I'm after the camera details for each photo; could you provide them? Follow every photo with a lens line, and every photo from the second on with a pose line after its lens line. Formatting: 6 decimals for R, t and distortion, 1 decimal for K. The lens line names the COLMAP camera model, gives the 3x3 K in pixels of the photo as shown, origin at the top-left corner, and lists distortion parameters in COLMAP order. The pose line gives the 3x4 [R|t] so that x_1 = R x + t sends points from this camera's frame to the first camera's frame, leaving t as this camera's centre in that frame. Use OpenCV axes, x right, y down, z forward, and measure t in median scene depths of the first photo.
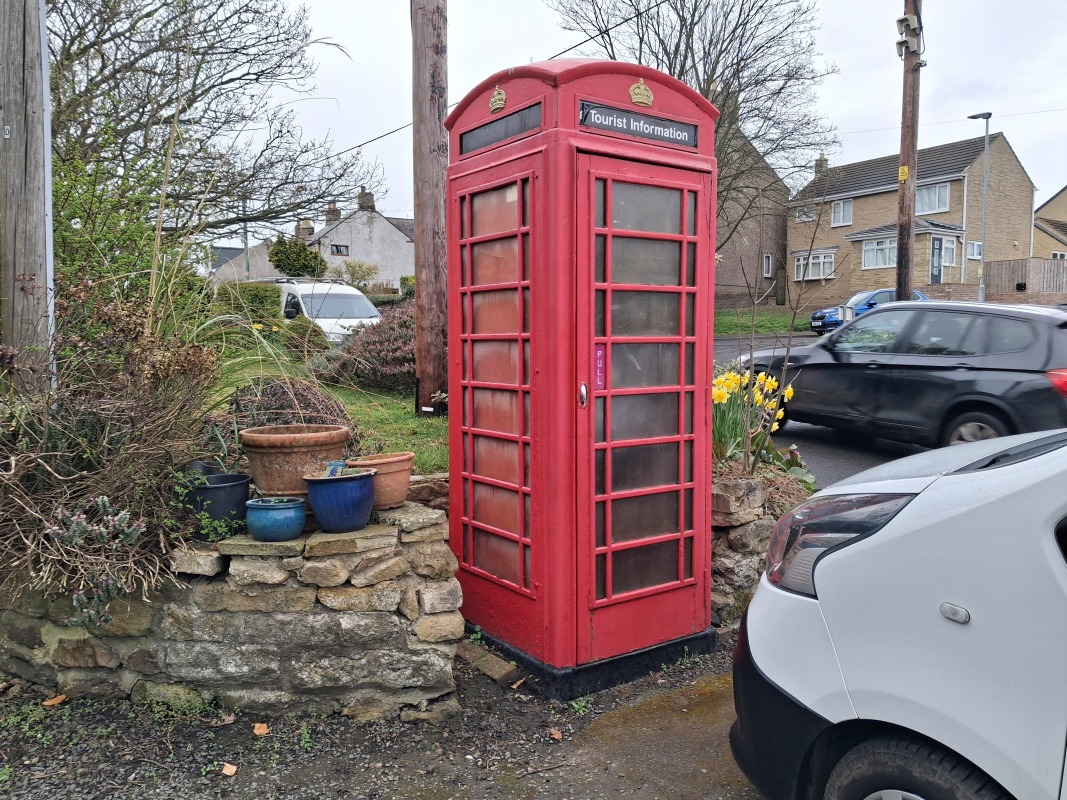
lens RADIAL K [[829.6, 0, 533.5], [0, 829.6, 400.0], [0, 0, 1]] dist [0.110137, -0.221223]
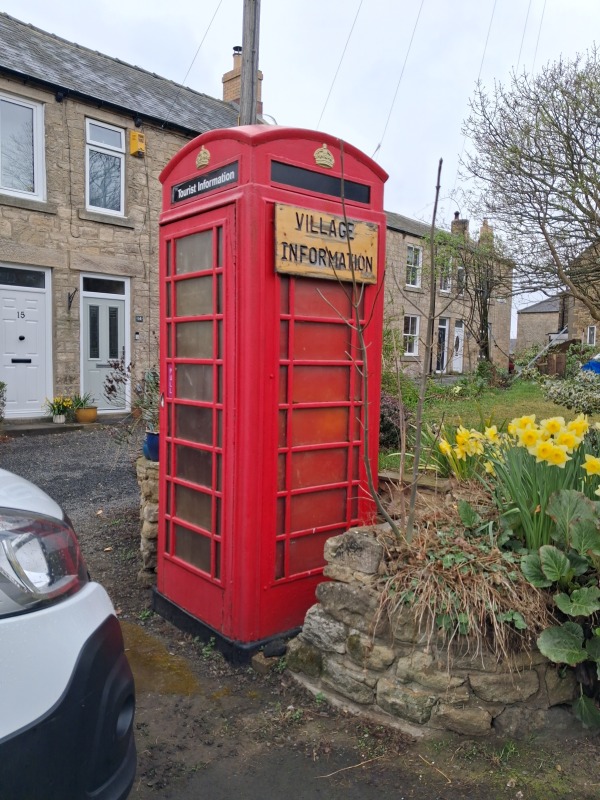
lens RADIAL K [[622.0, 0, 286.7], [0, 622.0, 406.0], [0, 0, 1]] dist [0.110137, -0.221223]
pose [[0.065375, 0.077984, -0.994809, 1.048332], [-0.092439, 0.993128, 0.071778, -0.084673], [0.993570, 0.087267, 0.072134, 1.064844]]
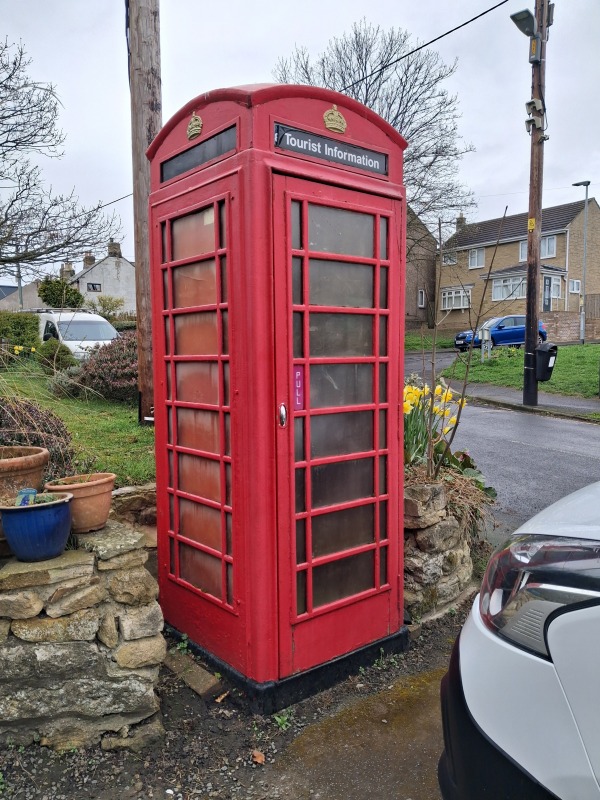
lens RADIAL K [[622.0, 0, 286.7], [0, 622.0, 406.0], [0, 0, 1]] dist [0.110137, -0.221223]
pose [[0.997920, -0.013177, 0.063107, 0.016124], [0.012641, 0.999881, 0.008885, -0.022928], [-0.063216, -0.008069, 0.997967, 0.227496]]
